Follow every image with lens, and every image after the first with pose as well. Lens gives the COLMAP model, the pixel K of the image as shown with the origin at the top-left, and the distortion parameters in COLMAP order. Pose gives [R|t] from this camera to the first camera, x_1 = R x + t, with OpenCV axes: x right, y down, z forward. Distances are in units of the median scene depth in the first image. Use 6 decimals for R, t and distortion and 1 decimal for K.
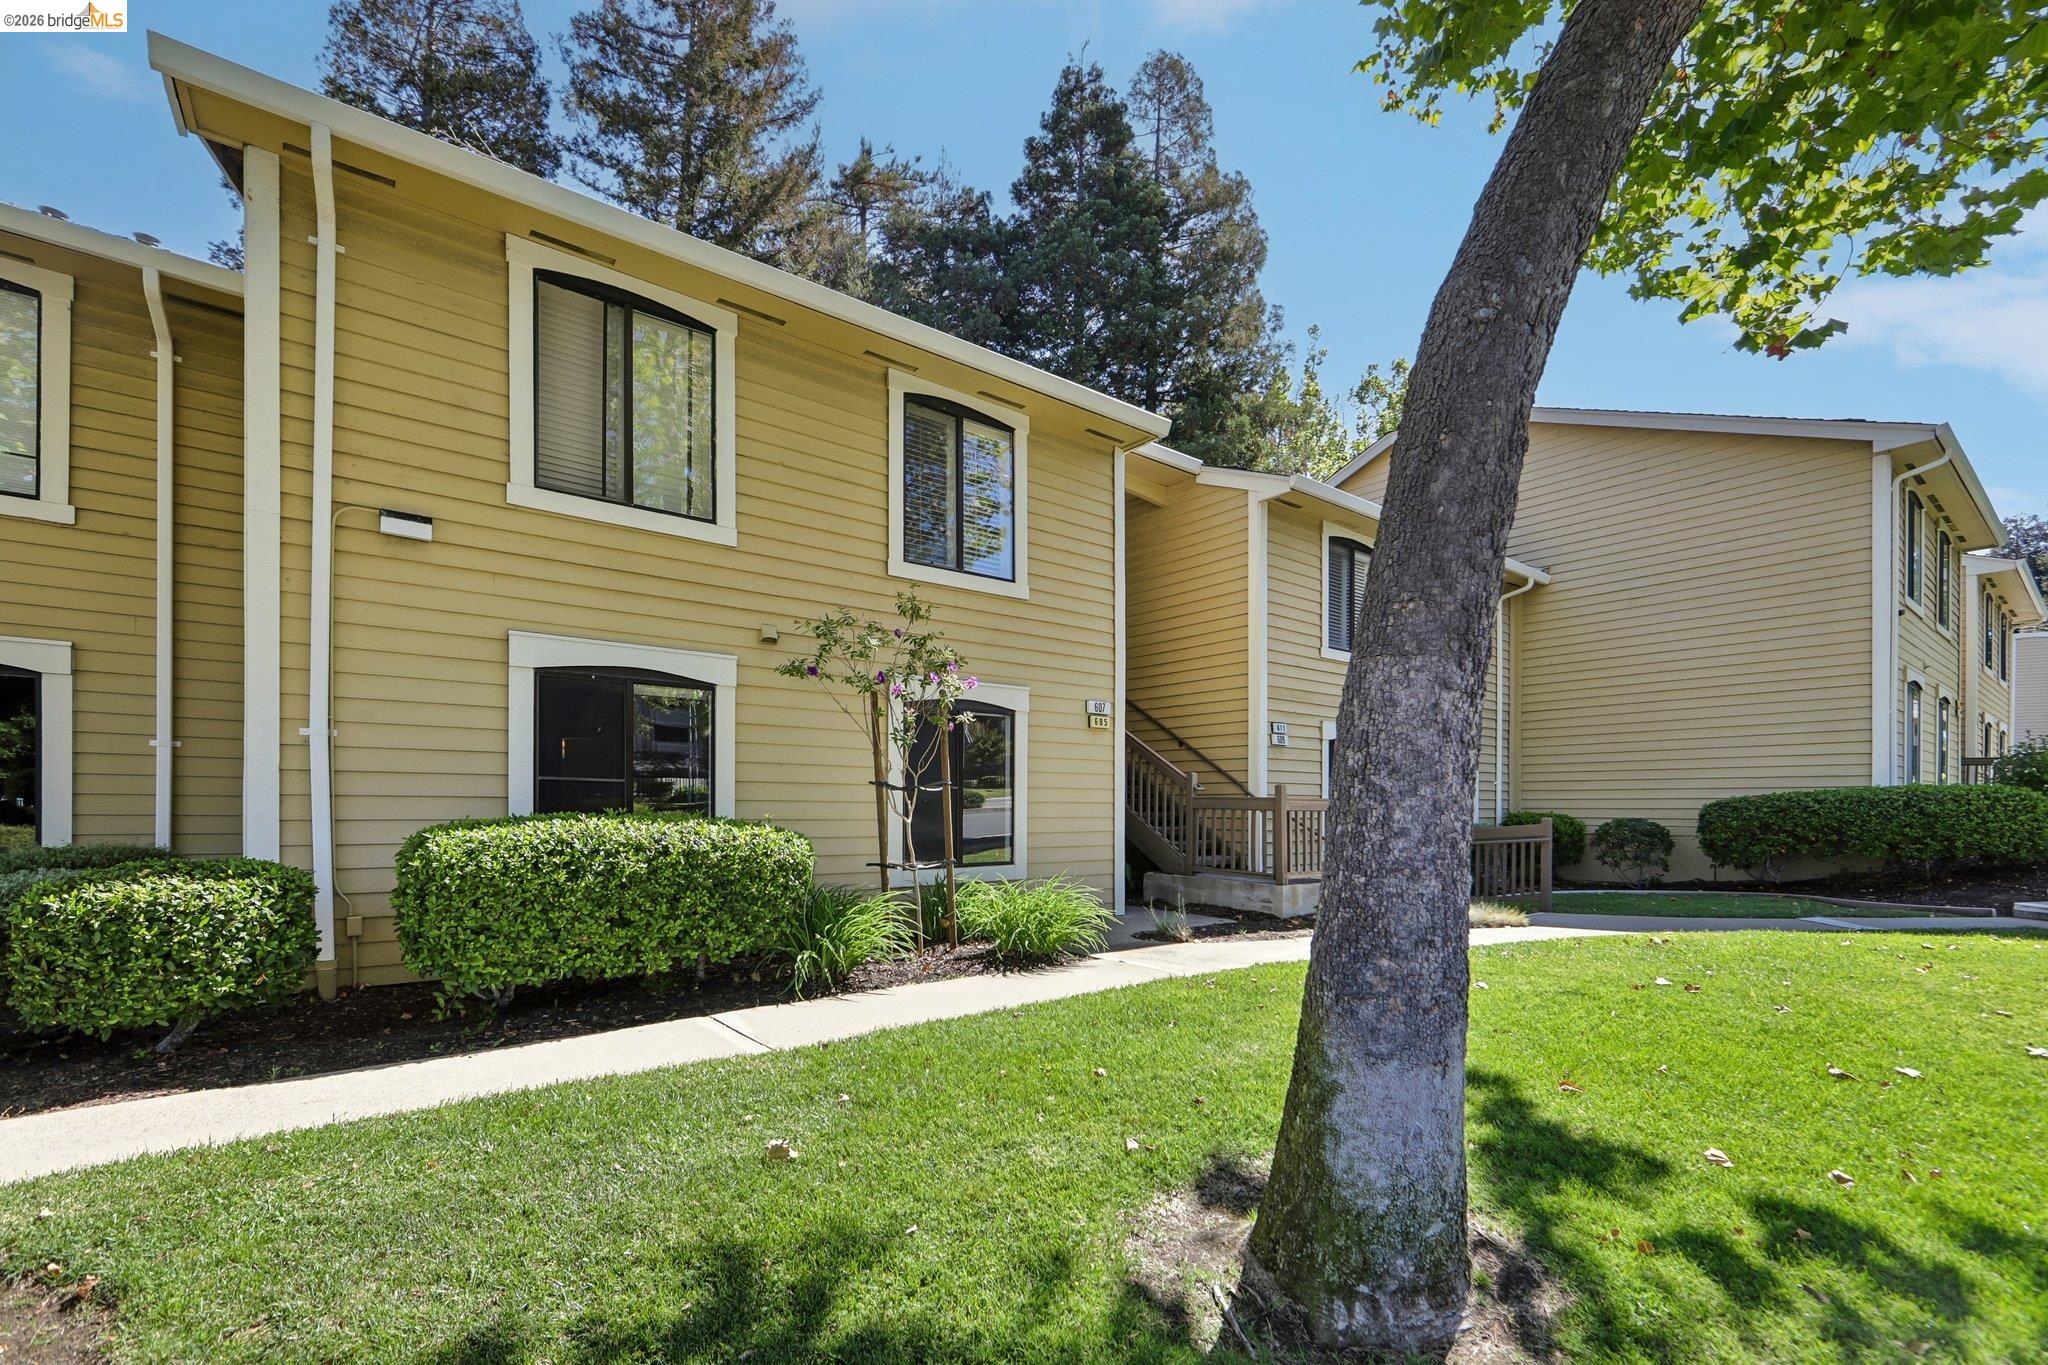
lens RADIAL K [[841.1, 0, 1027.3], [0, 841.1, 637.2], [0, 0, 1]] dist [-0.005432, 0.001395]
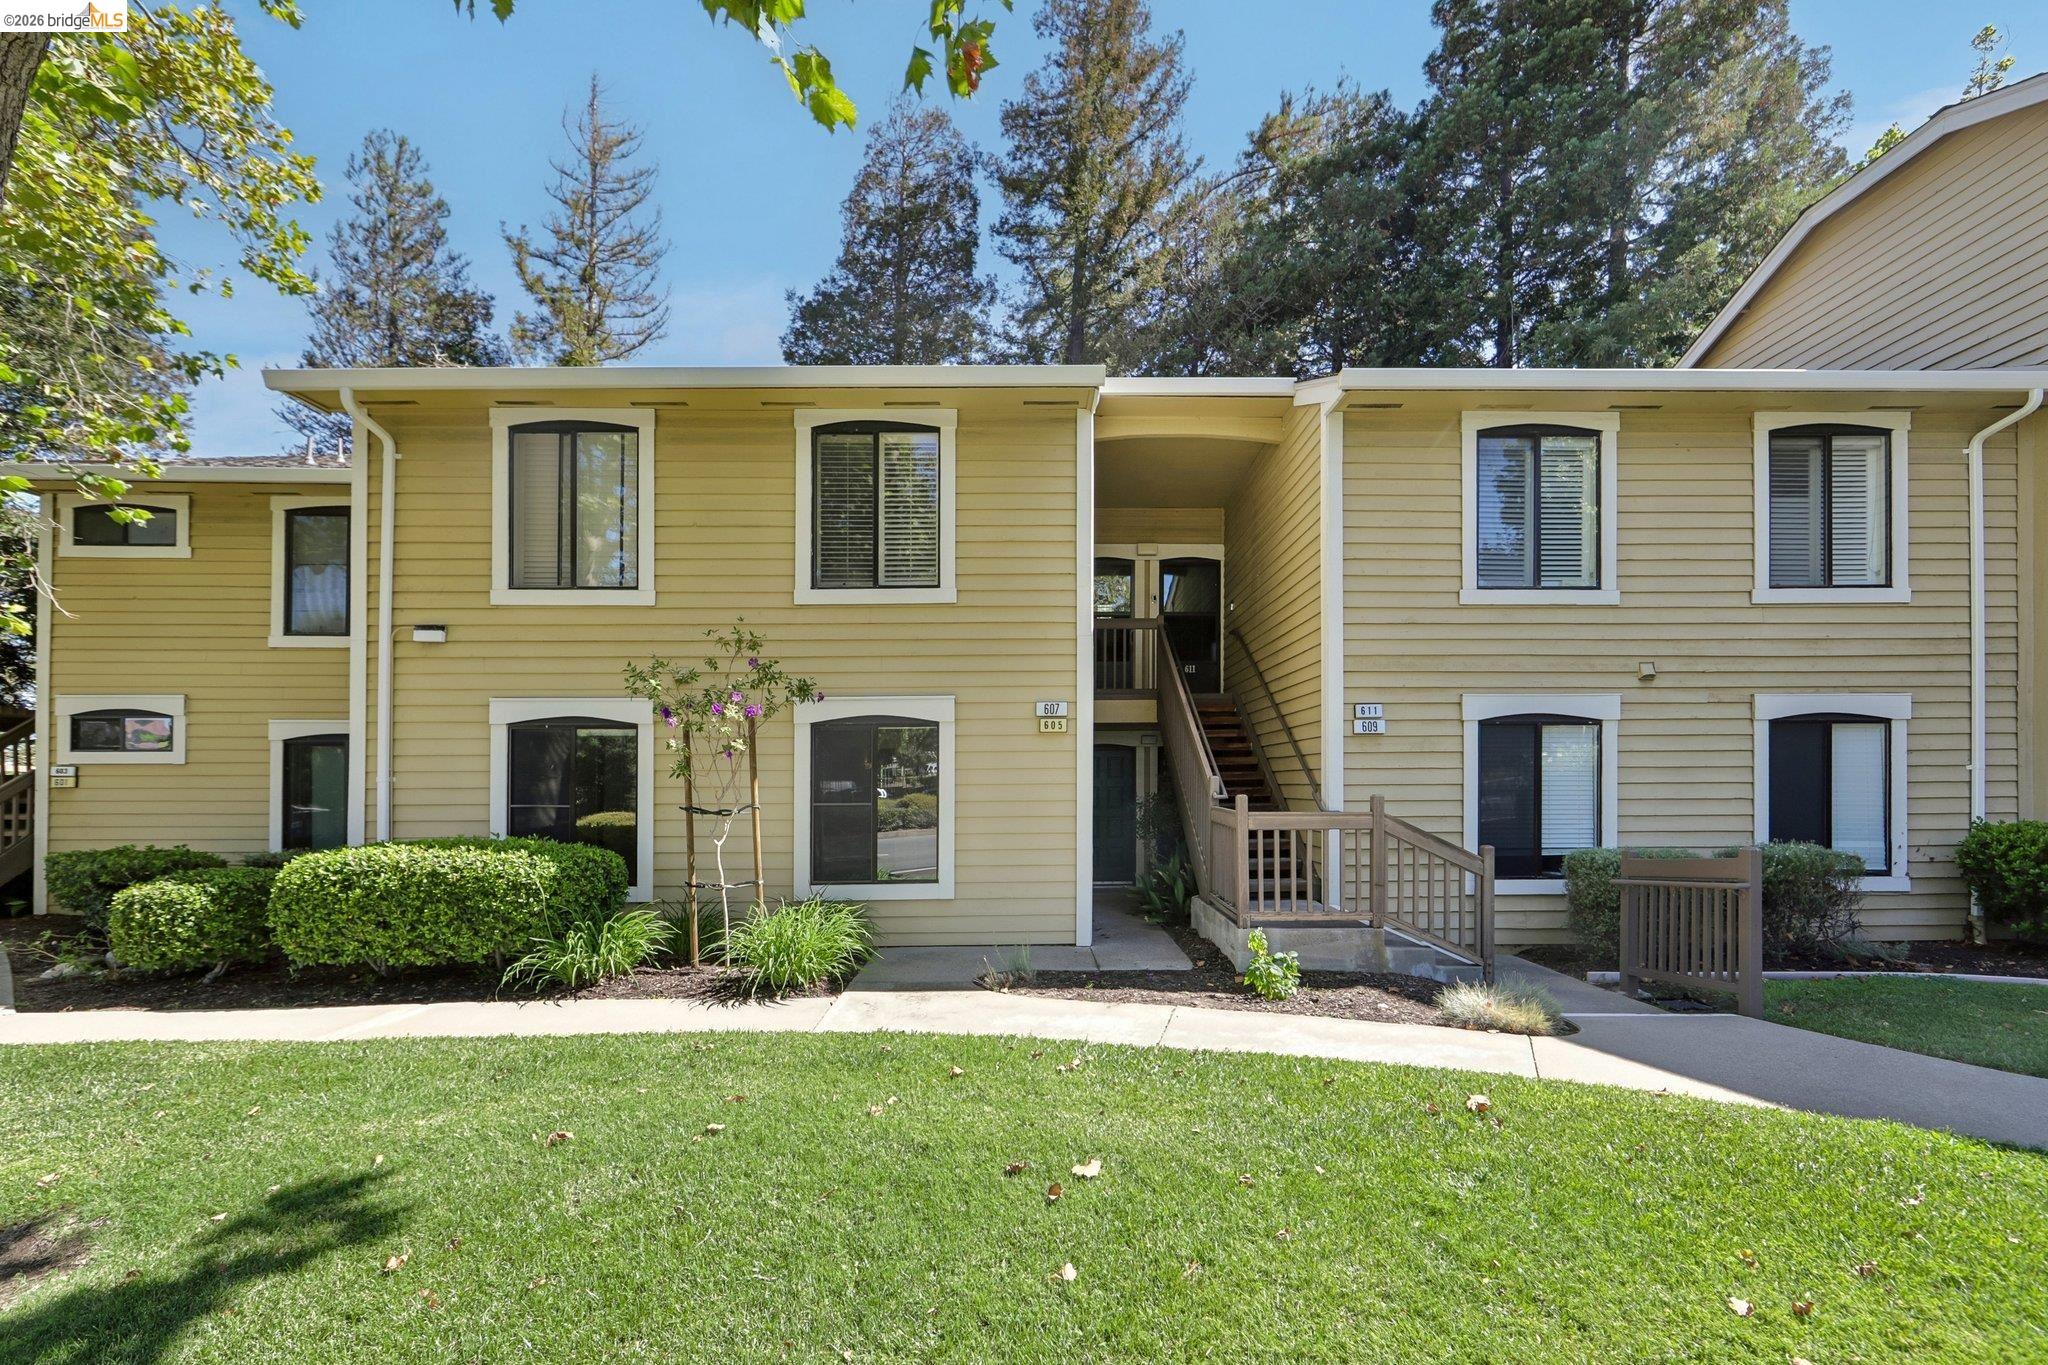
lens RADIAL K [[835.8, 0, 1025.0], [0, 835.8, 629.8], [0, 0, 1]] dist [0.001737, 0.000548]
pose [[0.803025, -0.120023, -0.583734, 0.806999], [0.129607, 0.991237, -0.025515, 0.026104], [0.581681, -0.055167, 0.811544, 0.364924]]
